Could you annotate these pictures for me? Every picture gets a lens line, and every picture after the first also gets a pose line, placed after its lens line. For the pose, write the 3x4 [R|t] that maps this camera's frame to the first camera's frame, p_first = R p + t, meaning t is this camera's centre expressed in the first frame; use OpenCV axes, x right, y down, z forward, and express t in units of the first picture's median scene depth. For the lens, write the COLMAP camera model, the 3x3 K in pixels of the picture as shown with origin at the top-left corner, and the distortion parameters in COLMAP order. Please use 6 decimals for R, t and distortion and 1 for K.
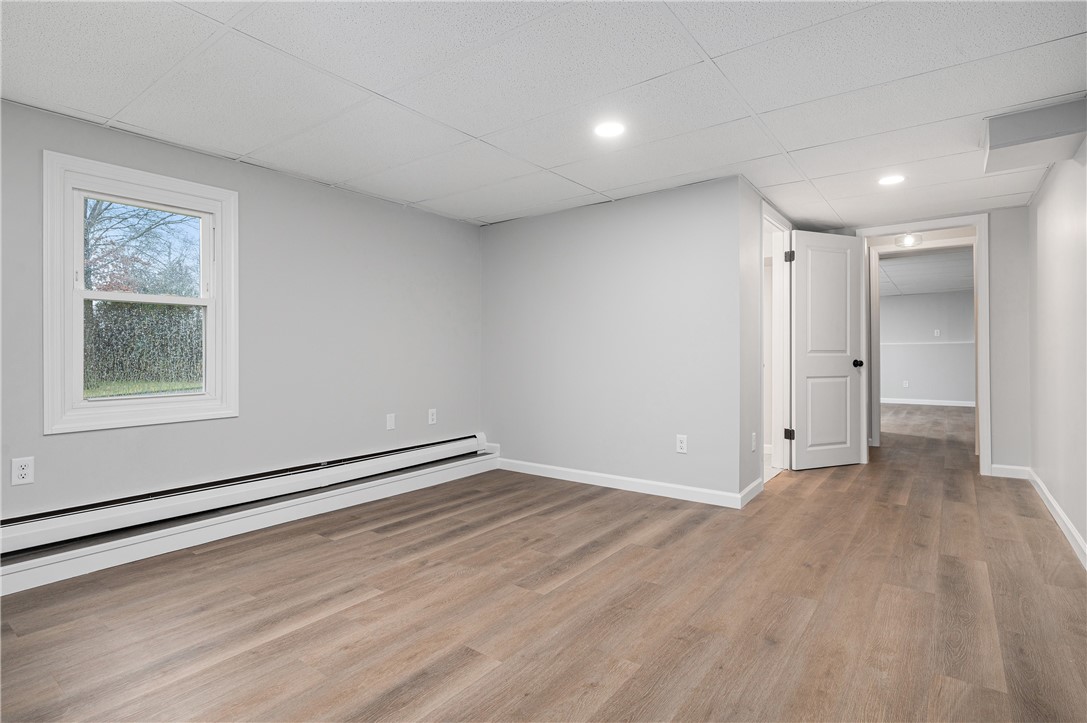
lens RADIAL K [[525.8, 0, 541.1], [0, 525.8, 349.8], [0, 0, 1]] dist [0.000984, 0.000047]
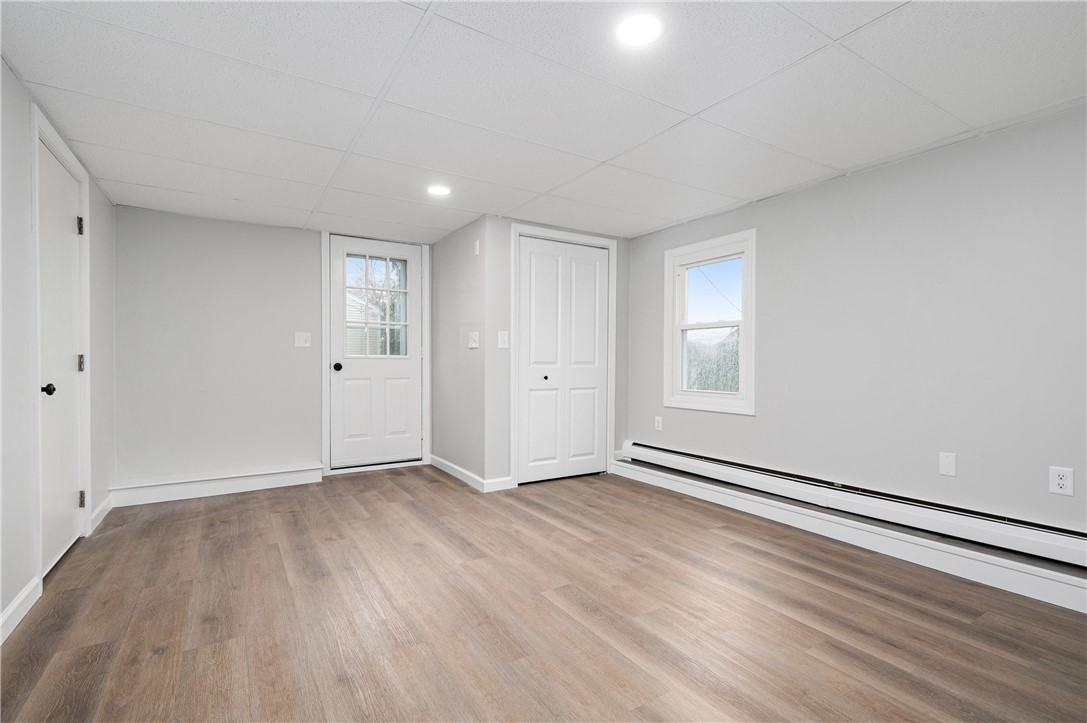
lens RADIAL K [[489.1, 0, 543.5], [0, 489.1, 361.5], [0, 0, 1]] dist [0.001136, 0.000645]
pose [[-0.327212, -0.001847, -0.944949, 0.775734], [-0.003411, 0.999994, -0.000773, 0.007825], [0.944945, 0.002970, -0.327216, 1.115785]]
